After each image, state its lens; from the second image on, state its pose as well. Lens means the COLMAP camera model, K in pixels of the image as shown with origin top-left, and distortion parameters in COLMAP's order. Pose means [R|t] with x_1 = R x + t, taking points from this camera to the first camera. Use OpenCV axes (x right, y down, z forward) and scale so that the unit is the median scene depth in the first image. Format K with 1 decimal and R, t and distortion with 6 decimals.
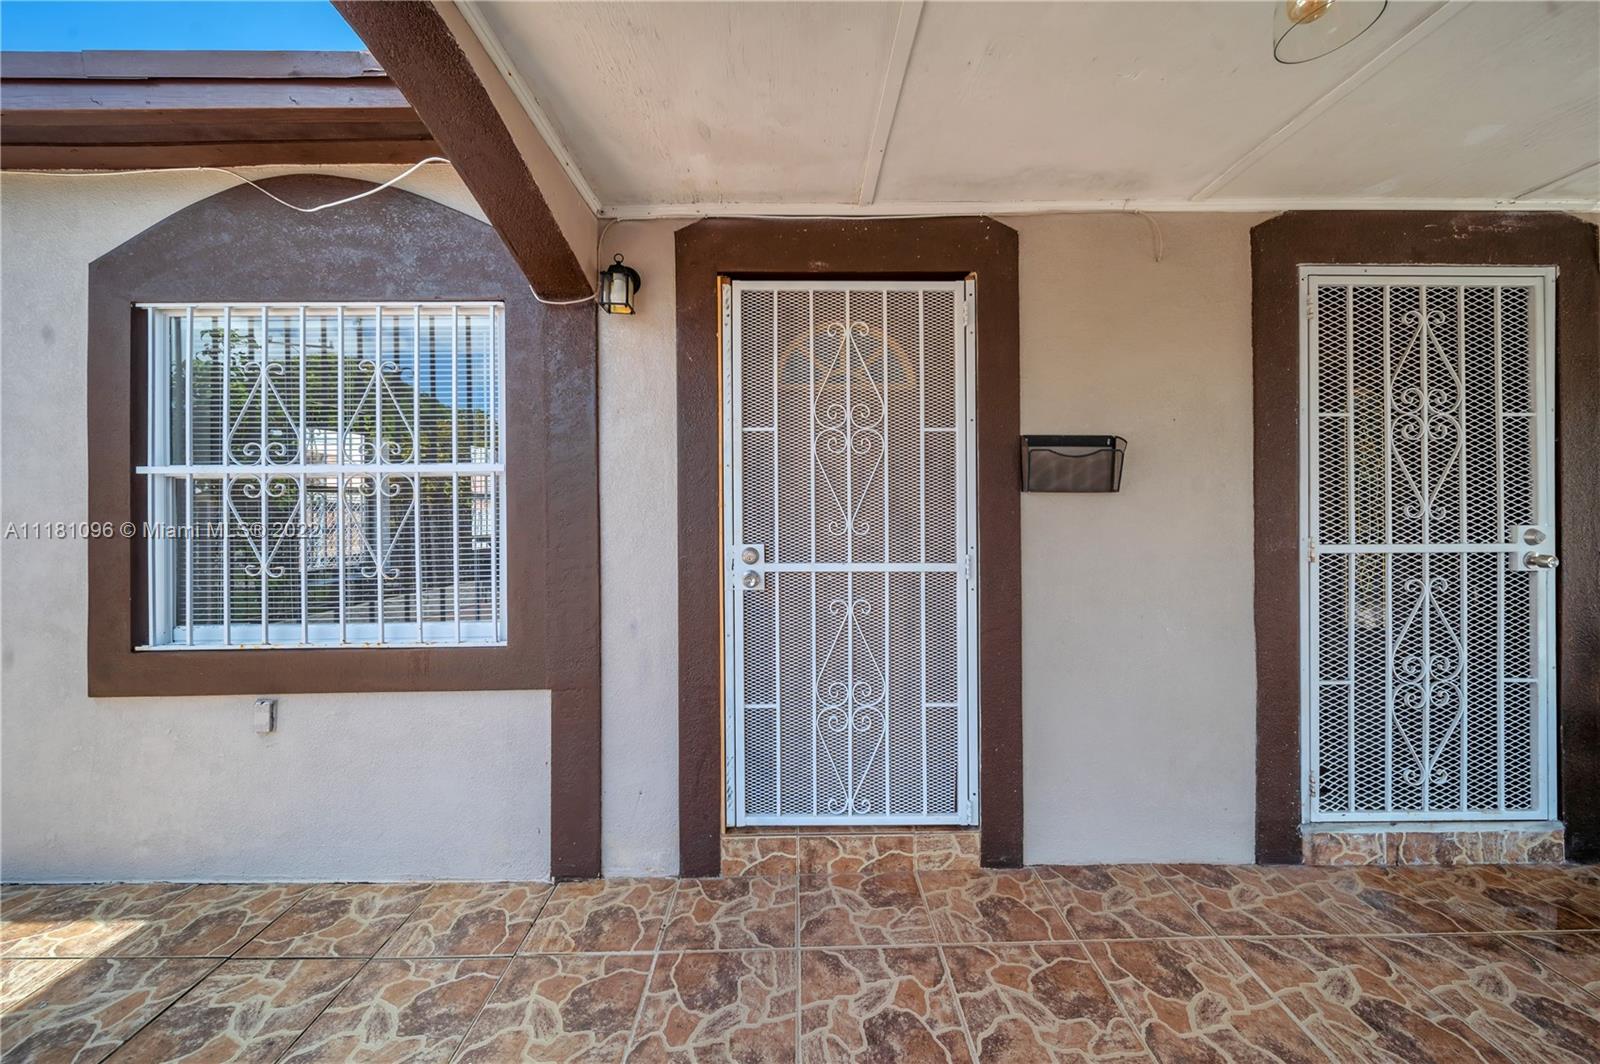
lens RADIAL K [[732.7, 0, 802.4], [0, 732.7, 491.1], [0, 0, 1]] dist [-0.000821, -0.001106]
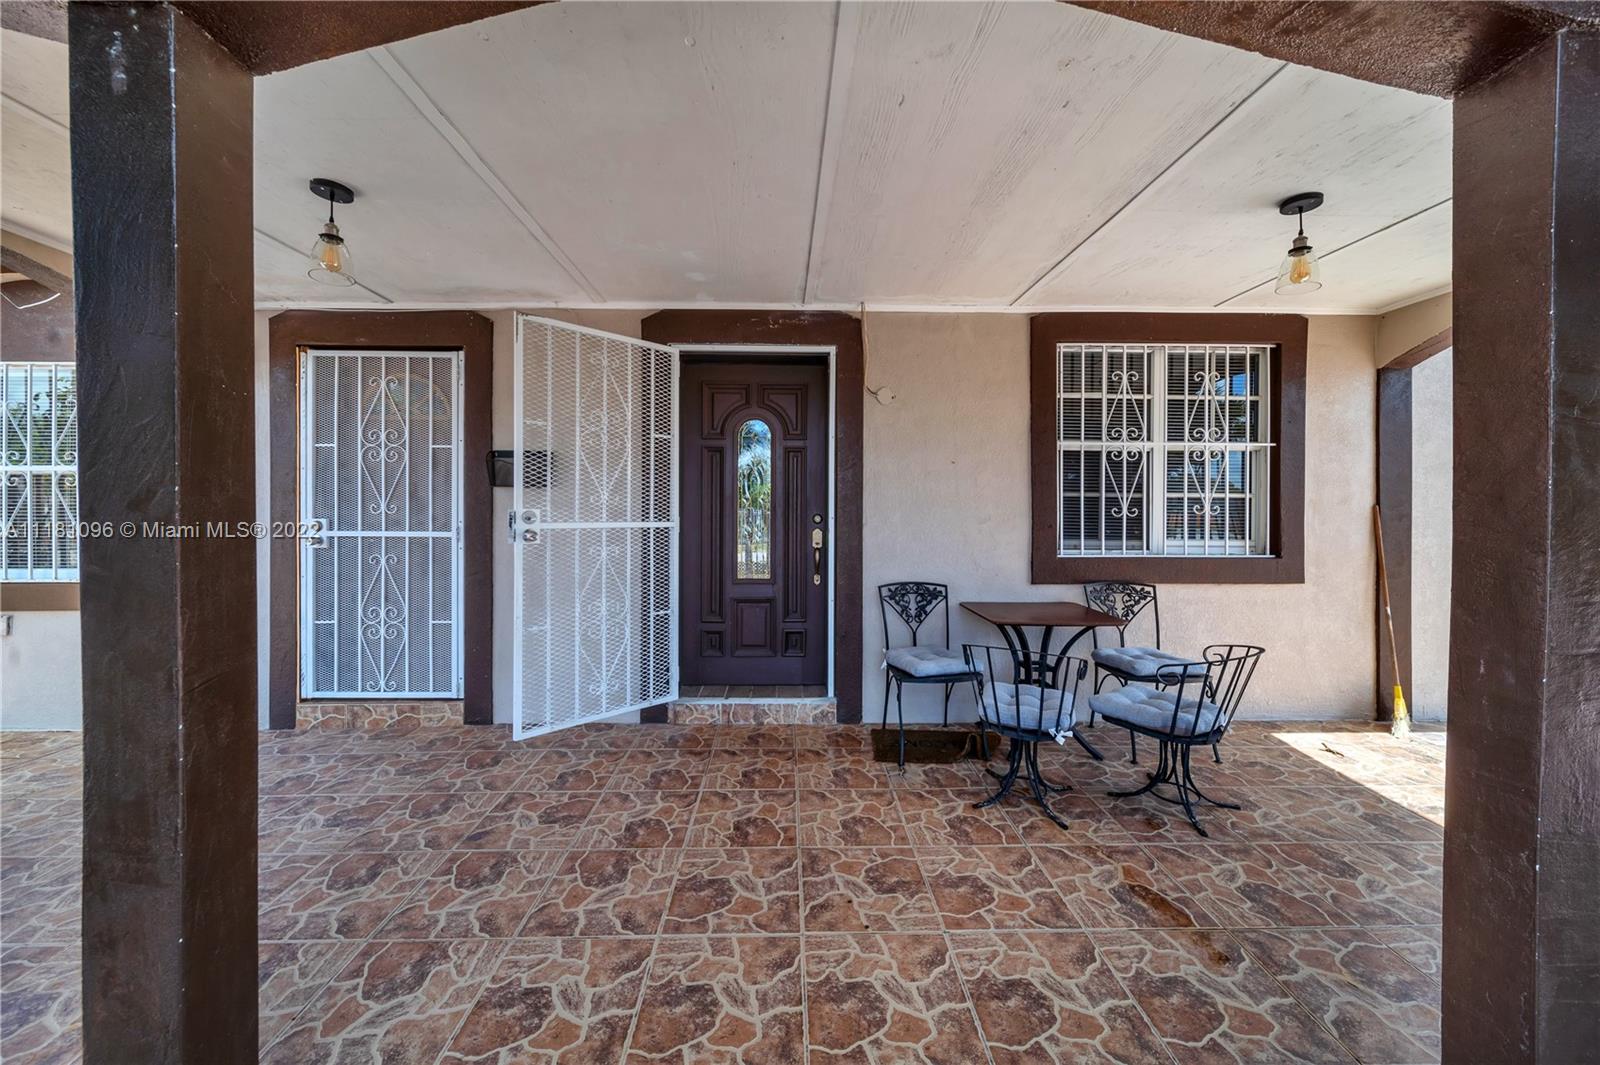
lens RADIAL K [[575.8, 0, 798.4], [0, 575.8, 512.8], [0, 0, 1]] dist [0.000651, -0.002406]
pose [[0.999890, 0.007286, 0.012934, 0.938321], [-0.007376, 0.999949, 0.006903, 0.043926], [-0.012883, -0.006998, 0.999893, -0.242804]]
